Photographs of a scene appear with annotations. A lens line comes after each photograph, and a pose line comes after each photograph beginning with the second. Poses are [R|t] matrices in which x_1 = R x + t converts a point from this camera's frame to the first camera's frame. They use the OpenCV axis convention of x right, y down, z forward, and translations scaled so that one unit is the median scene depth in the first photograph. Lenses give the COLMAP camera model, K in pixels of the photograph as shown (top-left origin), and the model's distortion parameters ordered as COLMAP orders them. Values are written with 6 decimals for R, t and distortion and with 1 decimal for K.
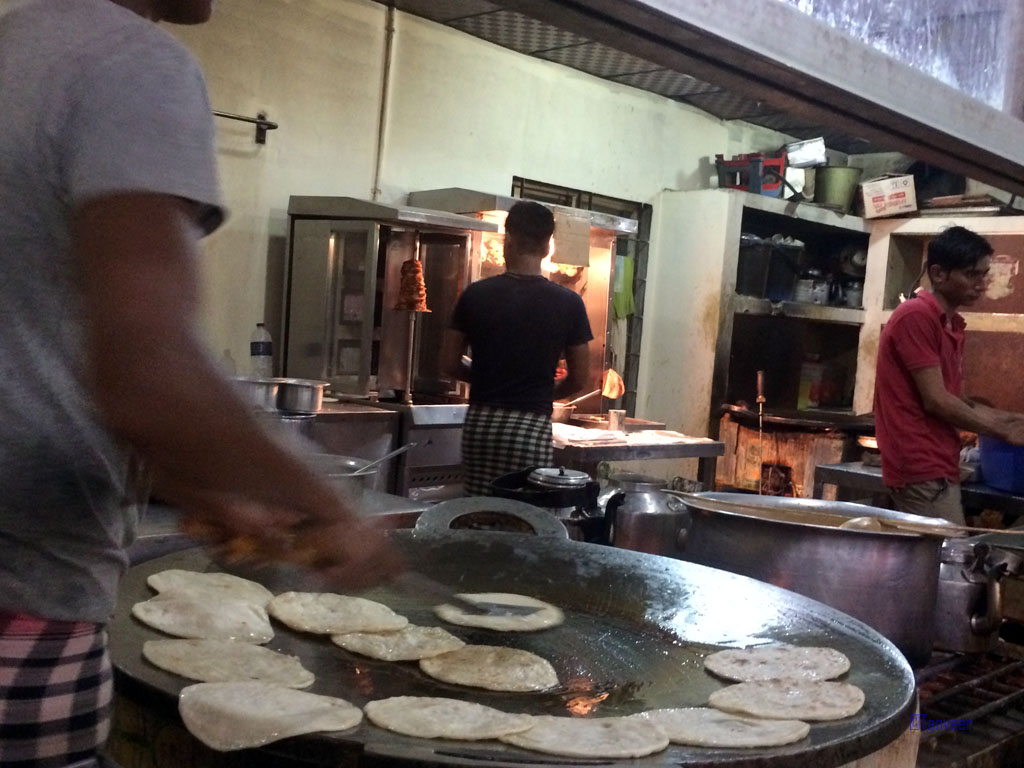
lens RADIAL K [[1090.9, 0, 510.1], [0, 1090.9, 388.0], [0, 0, 1]] dist [0.082254, -0.161109]
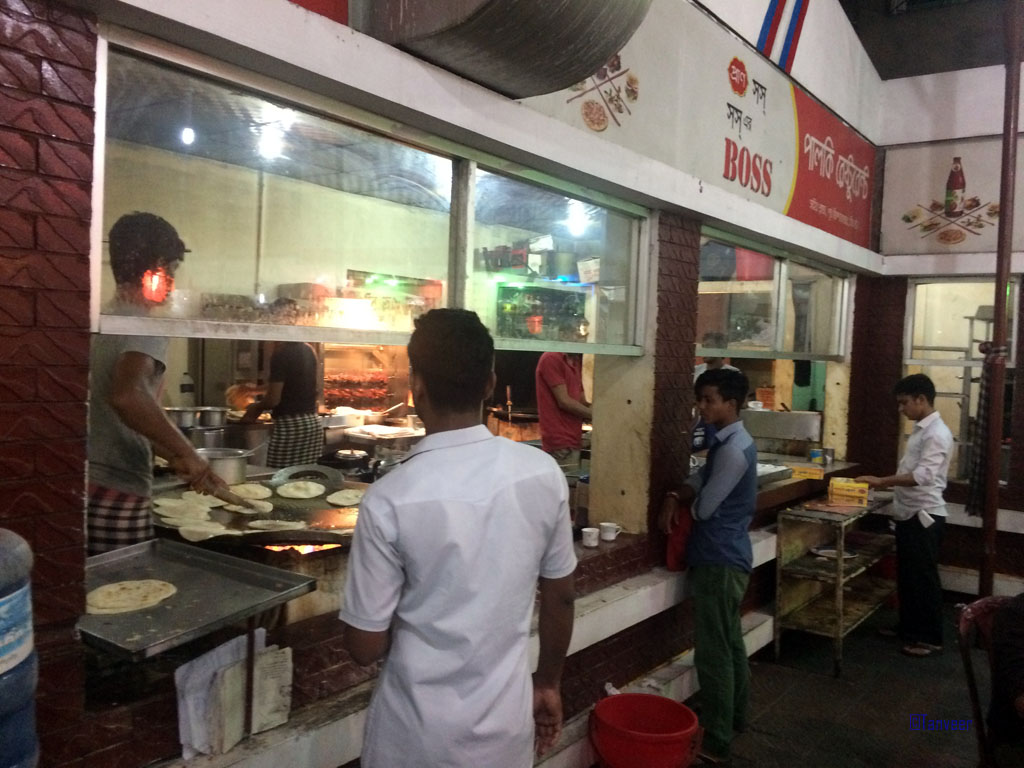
lens RADIAL K [[903.5, 0, 506.1], [0, 903.5, 384.8], [0, 0, 1]] dist [0.135177, -0.168632]
pose [[0.991463, -0.040376, 0.123983, 0.075185], [0.040877, 0.999163, -0.001498, -0.019048], [-0.123819, 0.006553, 0.992283, -0.412071]]
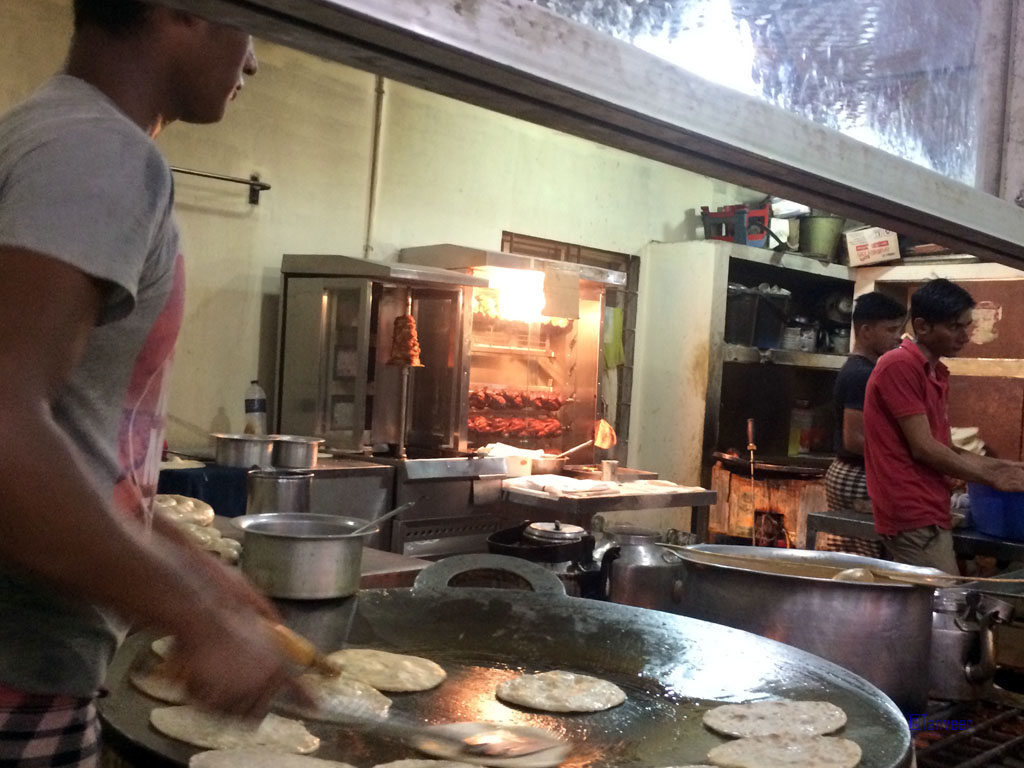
lens RADIAL K [[1090.9, 0, 510.1], [0, 1090.9, 388.0], [0, 0, 1]] dist [0.082254, -0.161109]
pose [[0.999841, -0.015382, 0.009075, -0.002011], [0.015762, 0.998930, -0.043480, -0.004605], [-0.008397, 0.043617, 0.999013, -0.008509]]
